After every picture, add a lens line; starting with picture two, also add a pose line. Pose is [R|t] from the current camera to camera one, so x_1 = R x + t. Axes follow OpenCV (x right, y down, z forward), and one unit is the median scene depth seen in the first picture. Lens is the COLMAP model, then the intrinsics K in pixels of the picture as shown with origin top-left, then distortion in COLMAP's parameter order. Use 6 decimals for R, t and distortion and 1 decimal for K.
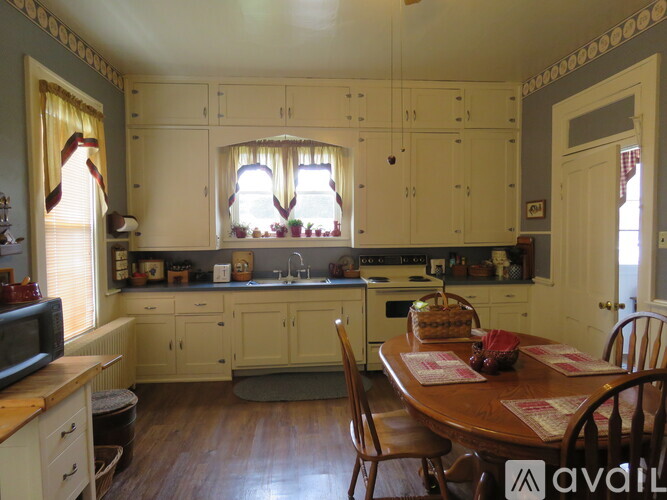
lens RADIAL K [[415.9, 0, 333.5], [0, 415.9, 250.0], [0, 0, 1]] dist [0.002385, 0.000769]
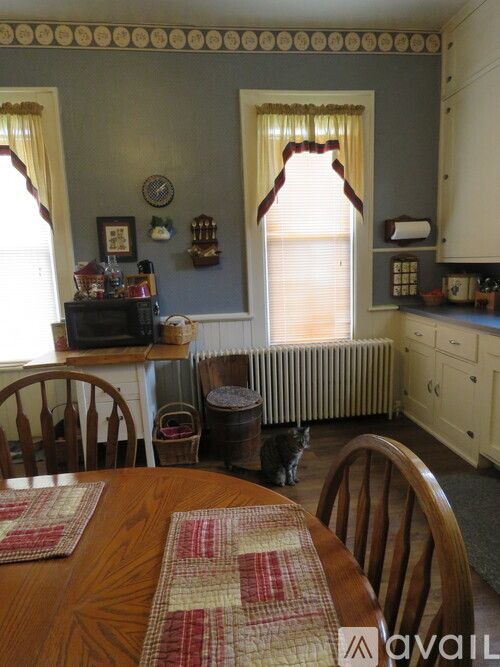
lens RADIAL K [[415.9, 0, 250.0], [0, 415.9, 333.5], [0, 0, 1]] dist [0.002385, 0.000769]
pose [[0.046520, 0.182955, -0.982020, 0.370180], [-0.004074, 0.983111, 0.182965, -0.009469], [0.998909, -0.004511, 0.046479, 0.682992]]
